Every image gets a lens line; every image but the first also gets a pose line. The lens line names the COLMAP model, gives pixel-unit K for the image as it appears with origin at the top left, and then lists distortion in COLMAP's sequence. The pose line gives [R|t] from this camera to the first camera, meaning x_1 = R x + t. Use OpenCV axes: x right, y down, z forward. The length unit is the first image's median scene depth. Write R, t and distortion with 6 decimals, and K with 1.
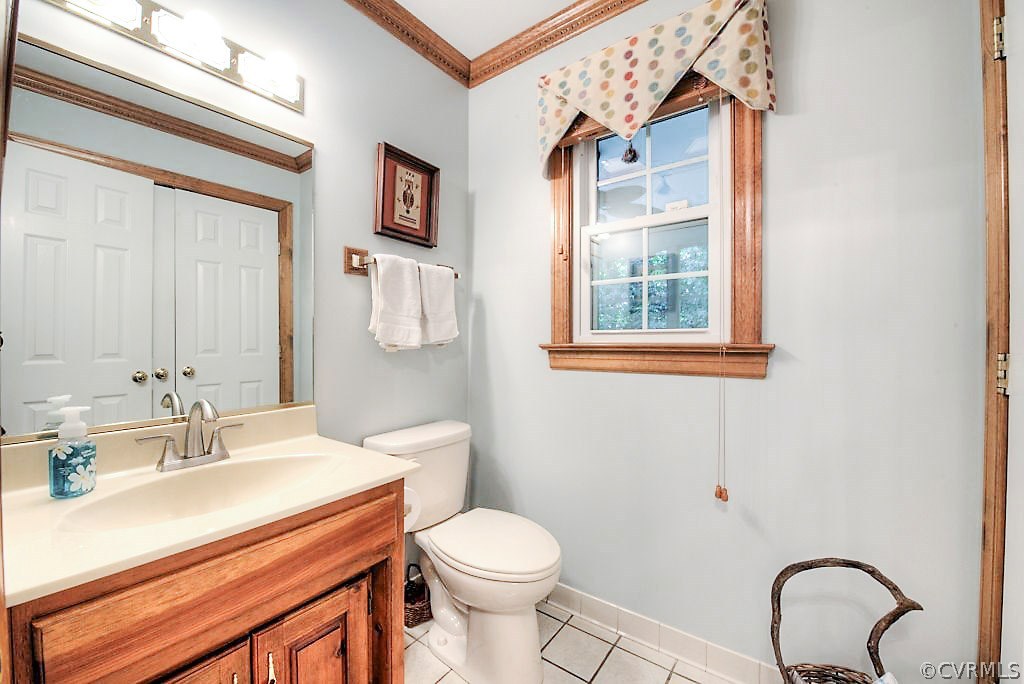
lens RADIAL K [[407.4, 0, 512.6], [0, 407.4, 343.4], [0, 0, 1]] dist [-0.016721, -0.002141]
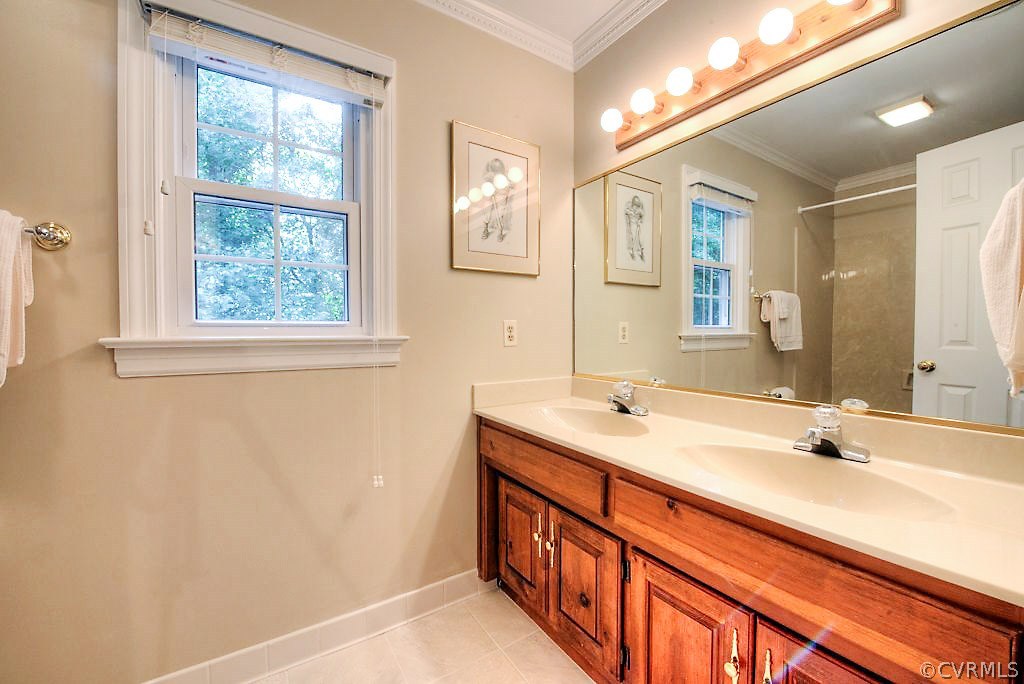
lens RADIAL K [[407.4, 0, 510.2], [0, 407.4, 337.2], [0, 0, 1]] dist [-0.016721, -0.002141]
pose [[-0.334899, 0.026241, -0.941888, 0.309498], [-0.000205, 0.999610, 0.027922, -0.013145], [0.942254, 0.009544, -0.334763, 0.453041]]
